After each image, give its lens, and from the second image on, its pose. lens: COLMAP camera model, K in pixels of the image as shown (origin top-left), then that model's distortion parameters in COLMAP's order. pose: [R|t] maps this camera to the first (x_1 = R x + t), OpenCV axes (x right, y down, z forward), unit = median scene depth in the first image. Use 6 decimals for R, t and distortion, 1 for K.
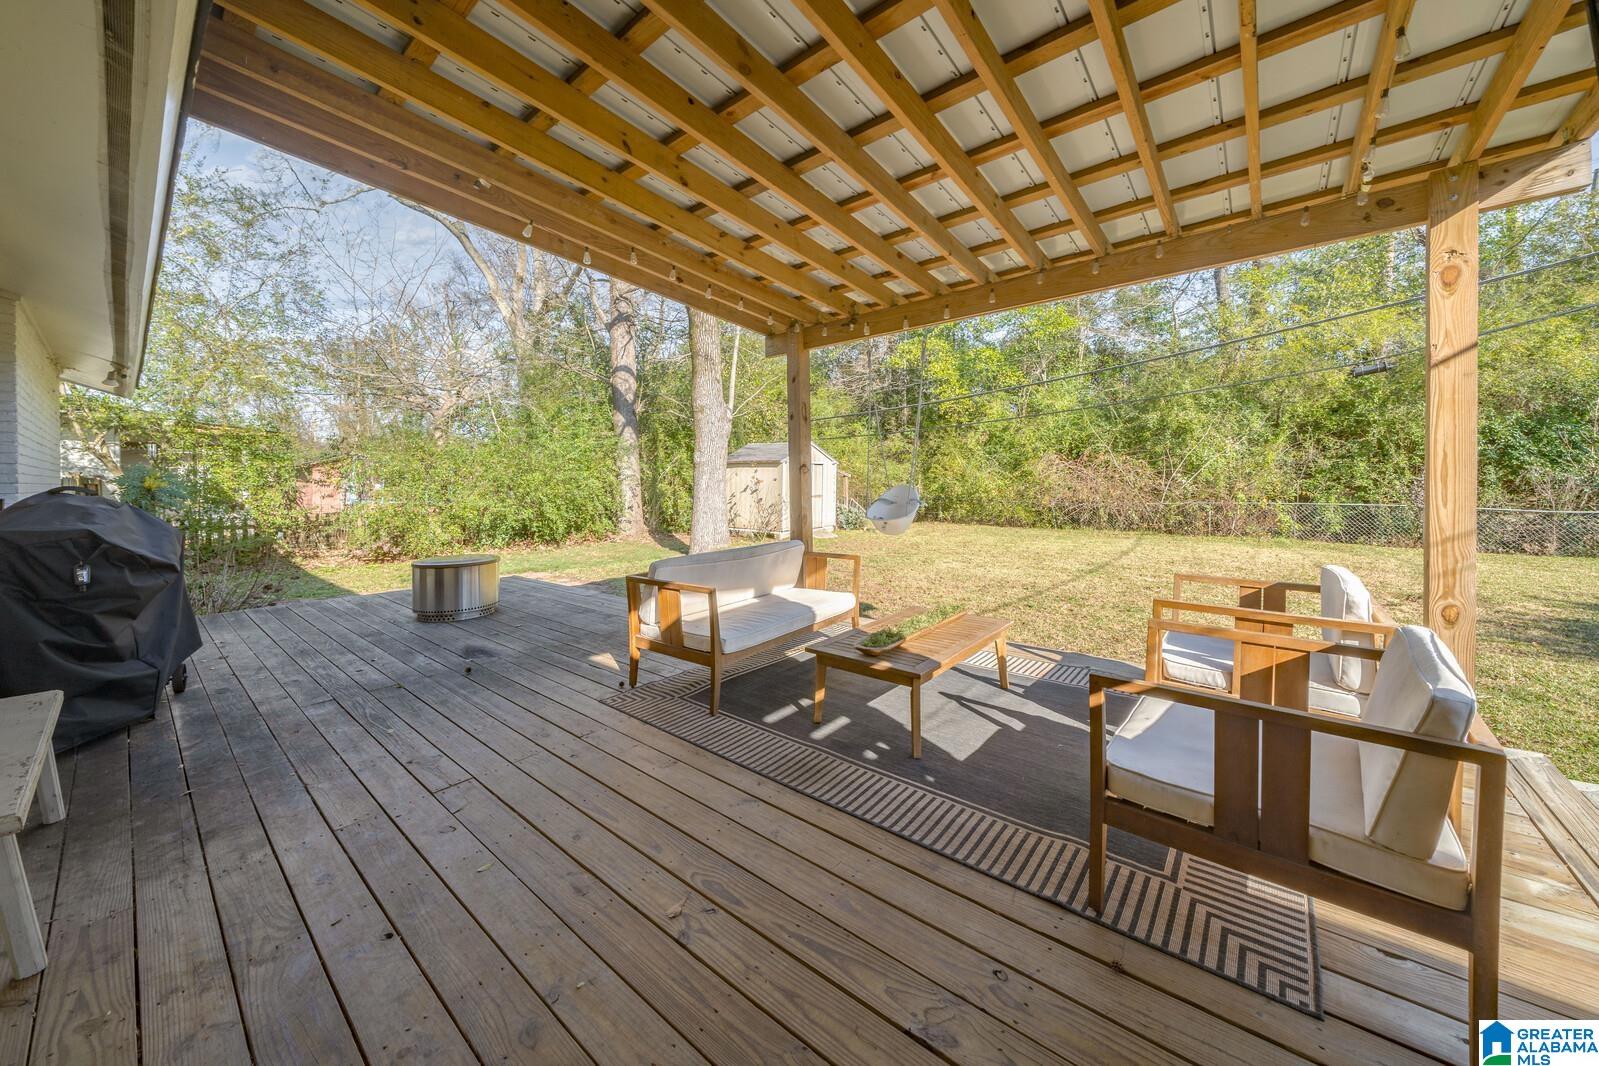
lens RADIAL K [[555.3, 0, 790.7], [0, 555.3, 498.4], [0, 0, 1]] dist [-0.006022, 0.000014]
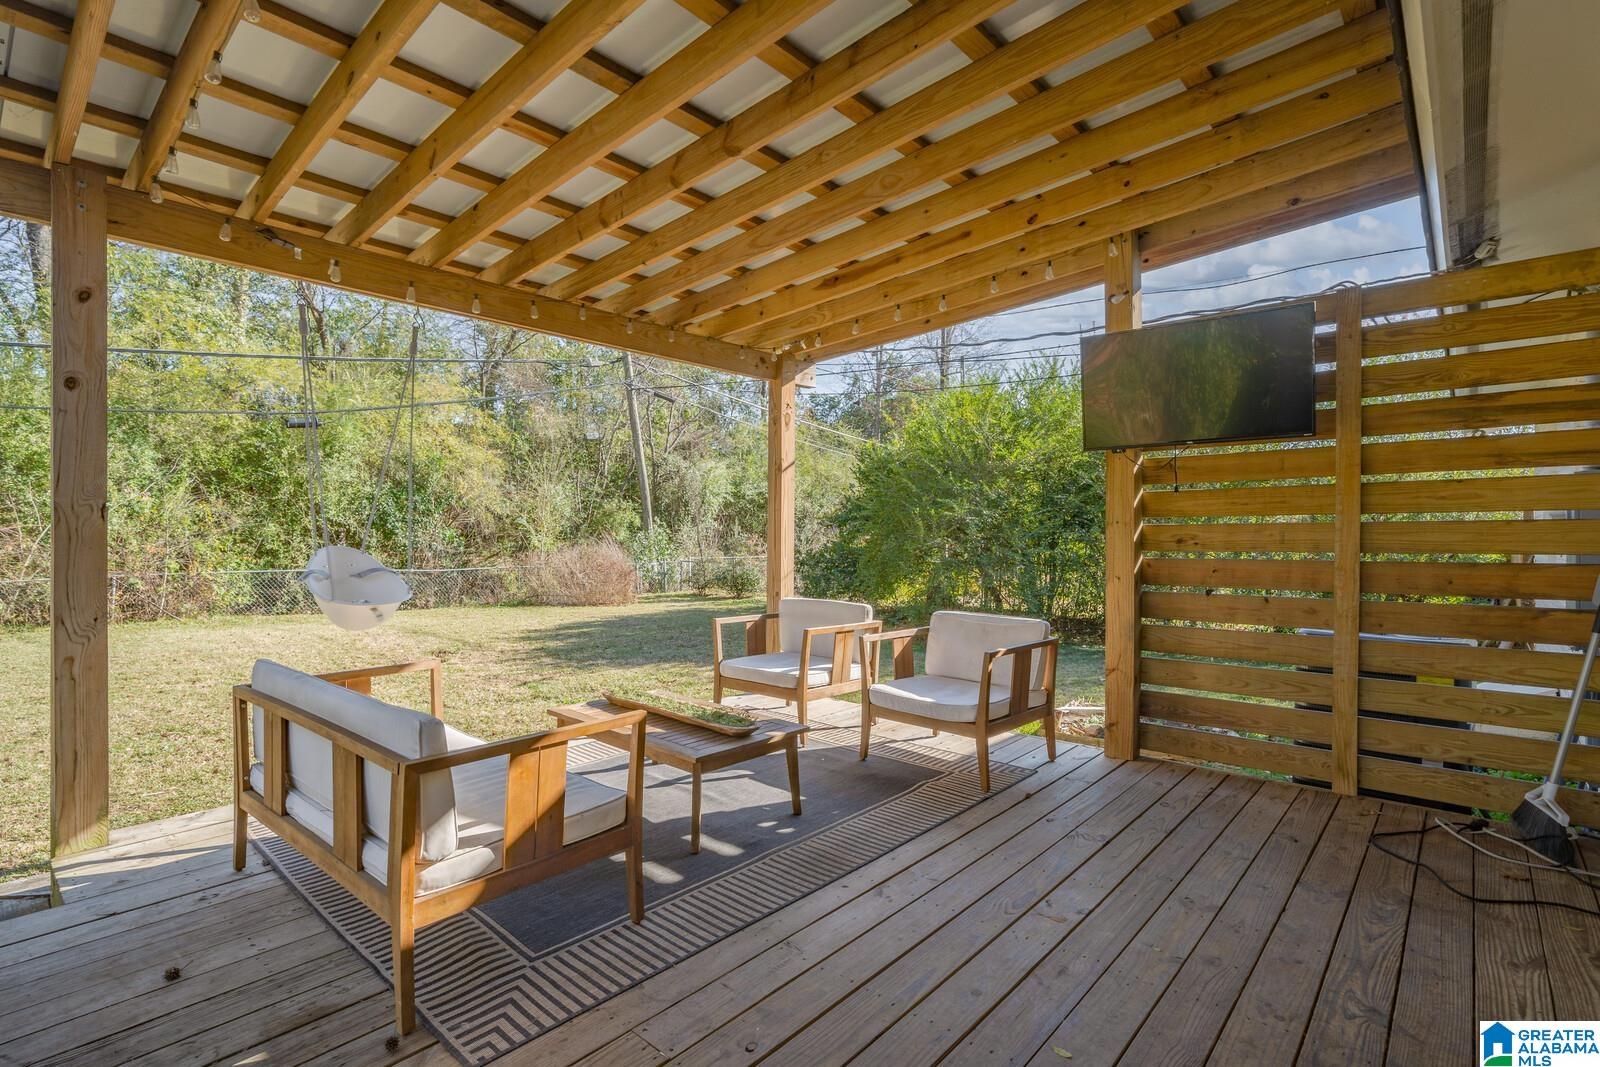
lens RADIAL K [[734.8, 0, 799.3], [0, 734.8, 535.7], [0, 0, 1]] dist [0.016560, 0.000015]
pose [[0.052559, 0.015613, 0.998496, -0.976246], [0.026388, 0.999507, -0.017017, -0.015775], [-0.998269, 0.027242, 0.052121, 0.788622]]
